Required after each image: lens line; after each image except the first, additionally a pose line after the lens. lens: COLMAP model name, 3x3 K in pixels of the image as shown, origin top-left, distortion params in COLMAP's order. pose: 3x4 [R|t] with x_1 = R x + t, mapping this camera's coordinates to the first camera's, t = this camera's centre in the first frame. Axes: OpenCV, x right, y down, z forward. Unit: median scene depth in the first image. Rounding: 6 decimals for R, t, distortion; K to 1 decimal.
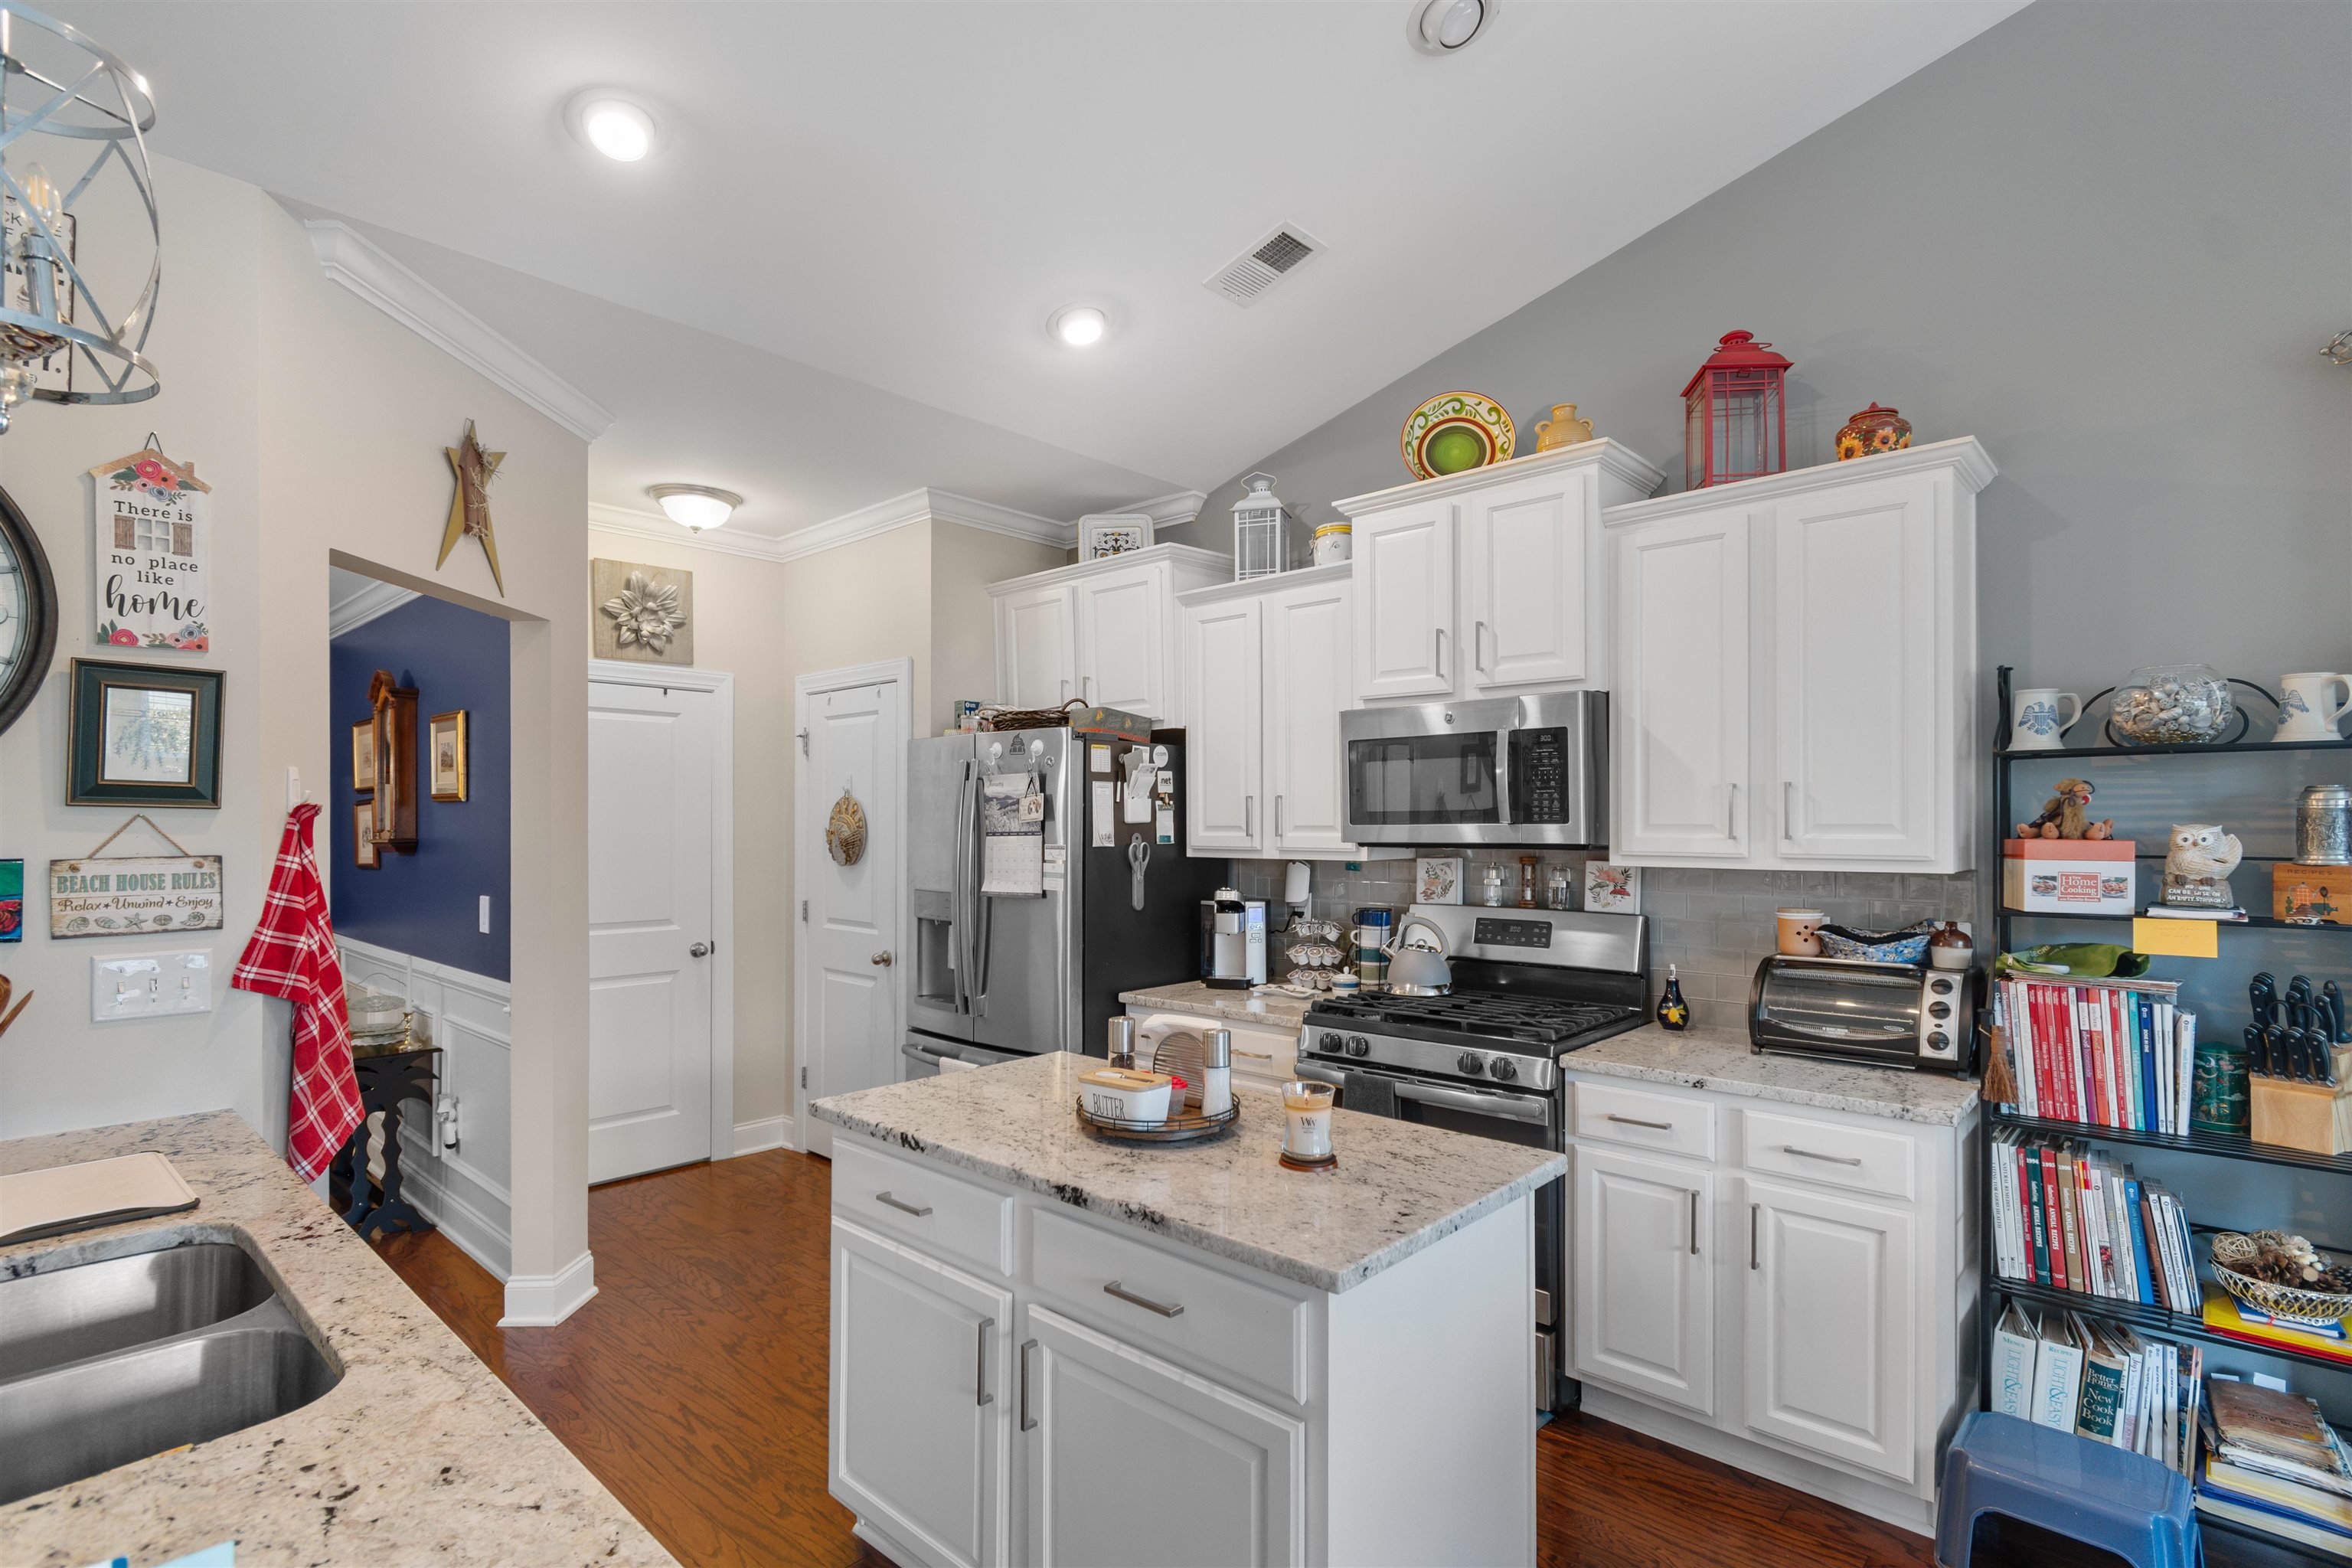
lens RADIAL K [[1137.3, 0, 1178.6], [0, 1137.3, 823.2], [0, 0, 1]] dist [0.002515, -0.000025]
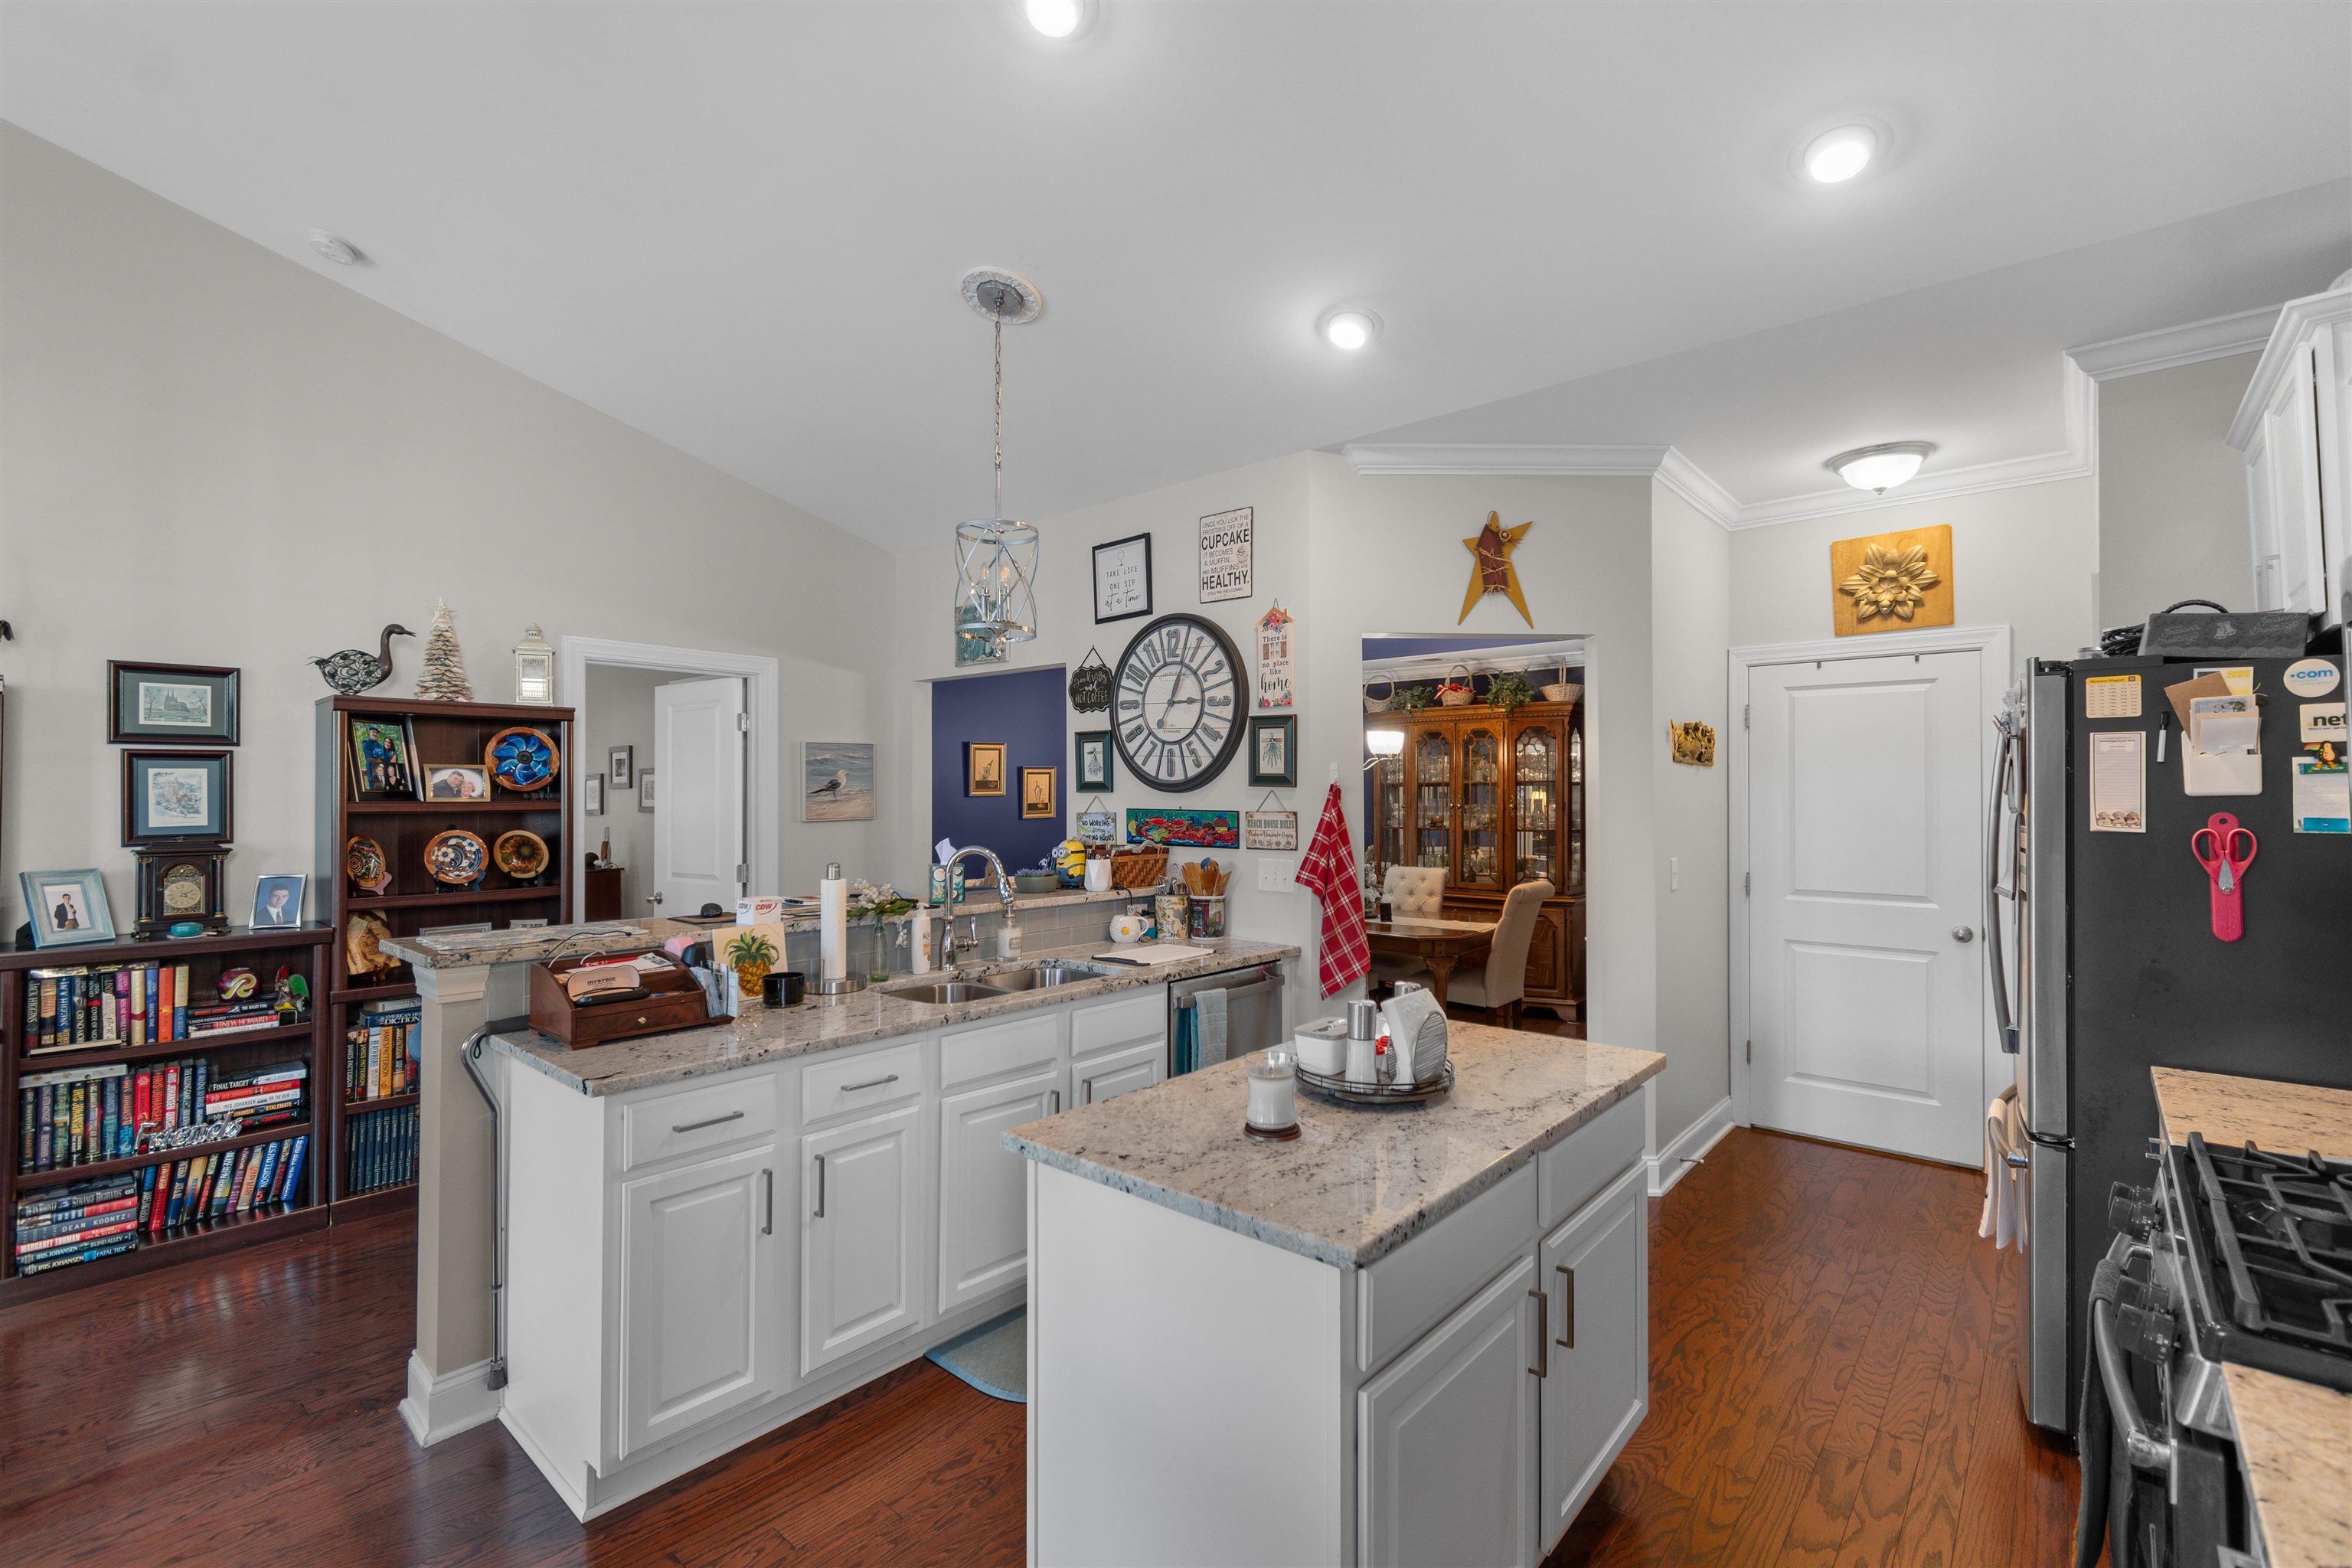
lens RADIAL K [[1056.3, 0, 1184.6], [0, 1056.3, 777.8], [0, 0, 1]] dist [0.002744, 0.000326]
pose [[0.017454, -0.015694, -0.999724, 0.553871], [-0.001048, 0.999876, -0.015715, -0.000142], [0.999847, 0.001322, 0.017435, 0.476537]]
